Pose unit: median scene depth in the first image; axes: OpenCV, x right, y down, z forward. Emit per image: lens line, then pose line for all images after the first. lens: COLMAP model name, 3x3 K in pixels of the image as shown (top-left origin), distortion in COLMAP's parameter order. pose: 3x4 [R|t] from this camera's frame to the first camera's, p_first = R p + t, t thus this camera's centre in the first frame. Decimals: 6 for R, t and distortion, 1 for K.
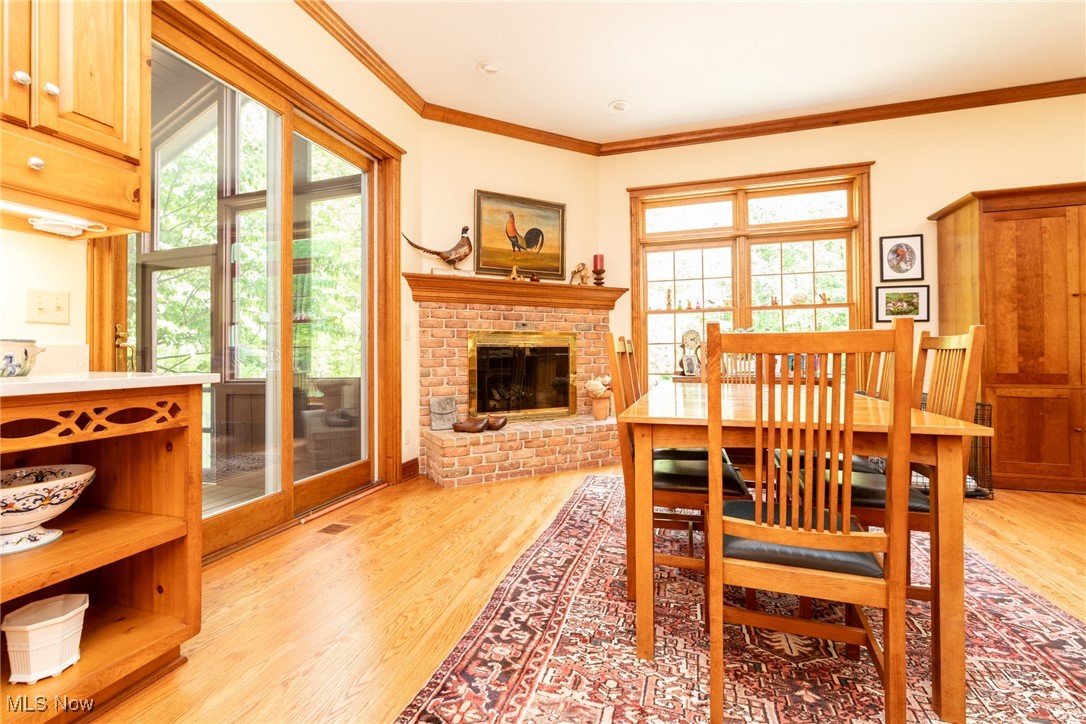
lens RADIAL K [[470.9, 0, 539.2], [0, 470.9, 351.6], [0, 0, 1]] dist [0.000060, -0.000829]
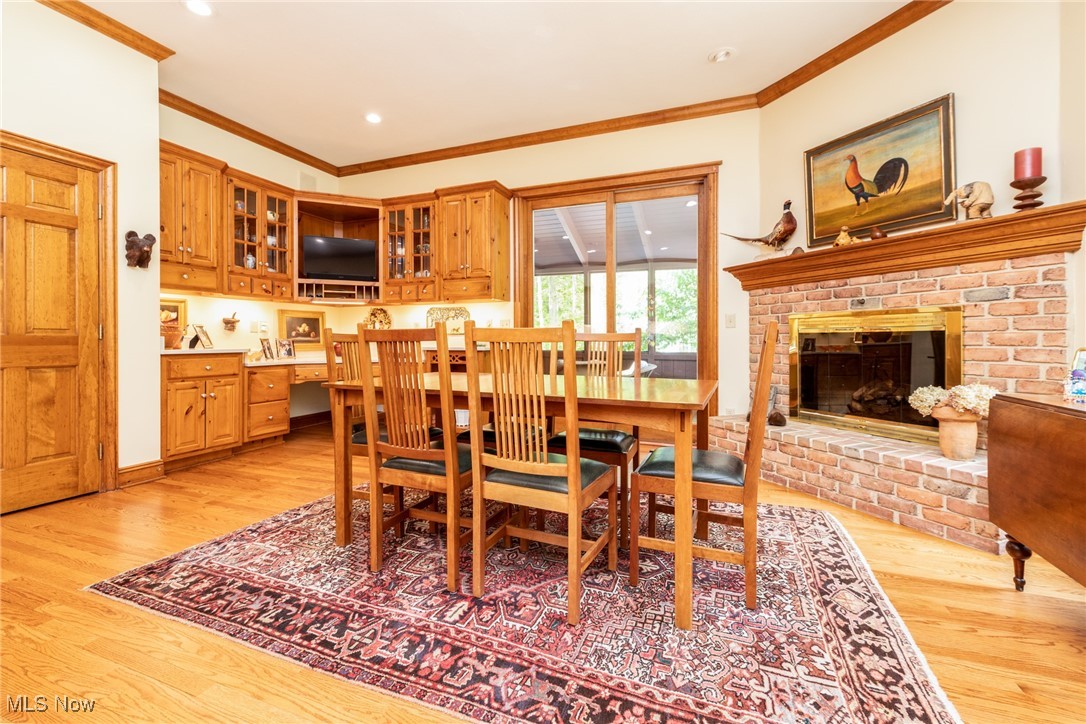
lens RADIAL K [[472.2, 0, 525.1], [0, 472.2, 344.5], [0, 0, 1]] dist [0.001206, 0.000157]
pose [[-0.102188, 0.016129, -0.994634, 0.983524], [0.005459, 0.999863, 0.015652, -0.006436], [0.994750, -0.003830, -0.102262, 0.712790]]
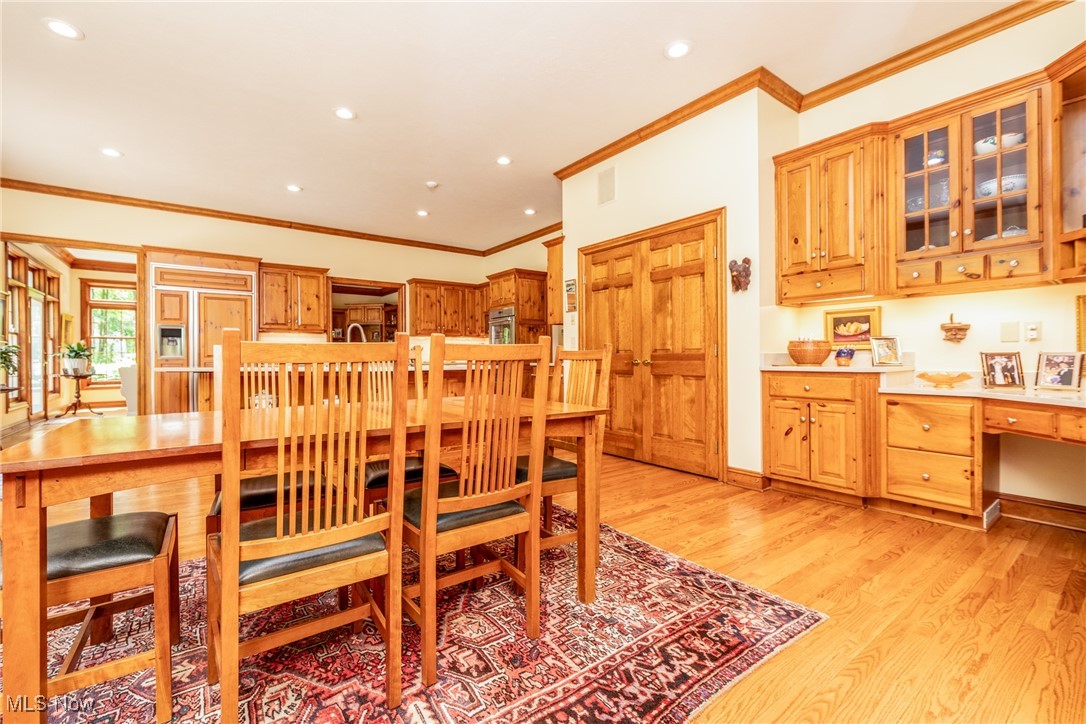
lens RADIAL K [[462.0, 0, 537.8], [0, 462.0, 358.7], [0, 0, 1]] dist [0.001665, 0.000156]
pose [[-0.803458, 0.009855, 0.595280, -0.187049], [0.008115, 0.999951, -0.005601, 0.002843], [-0.595306, 0.000331, -0.803499, 0.945907]]
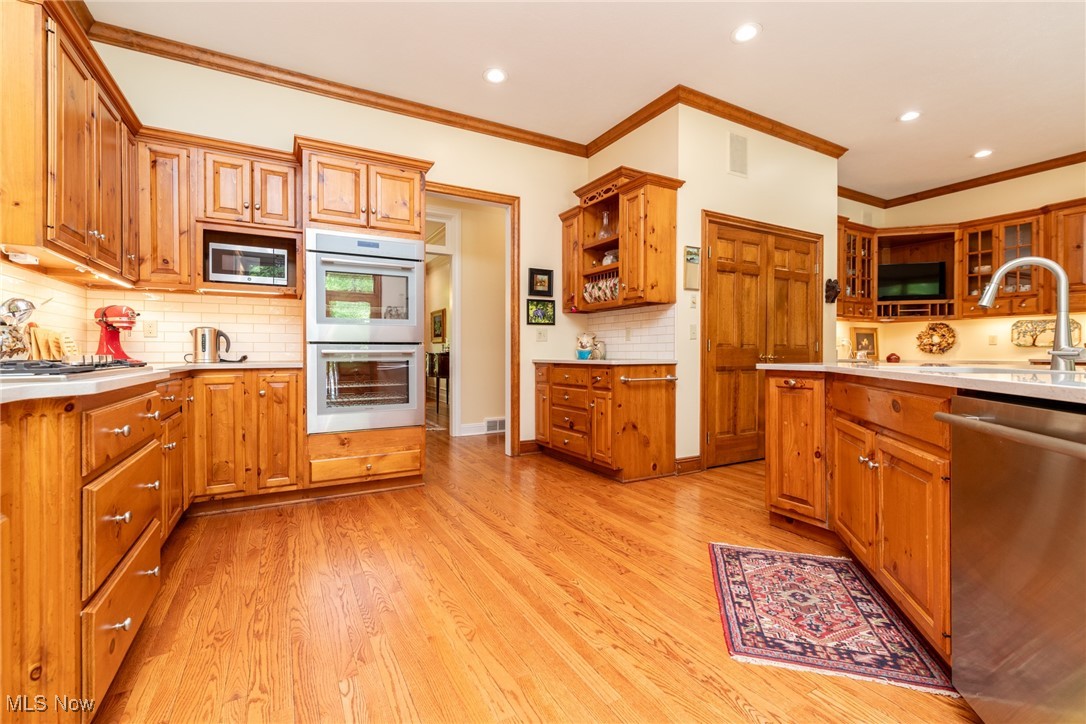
lens RADIAL K [[470.9, 0, 539.2], [0, 470.9, 351.6], [0, 0, 1]] dist [0.000060, -0.000829]
pose [[-0.700121, 0.004346, -0.714011, 1.749697], [0.006145, 0.999981, 0.000061, -0.012701], [0.713998, -0.004345, -0.700135, 0.175510]]
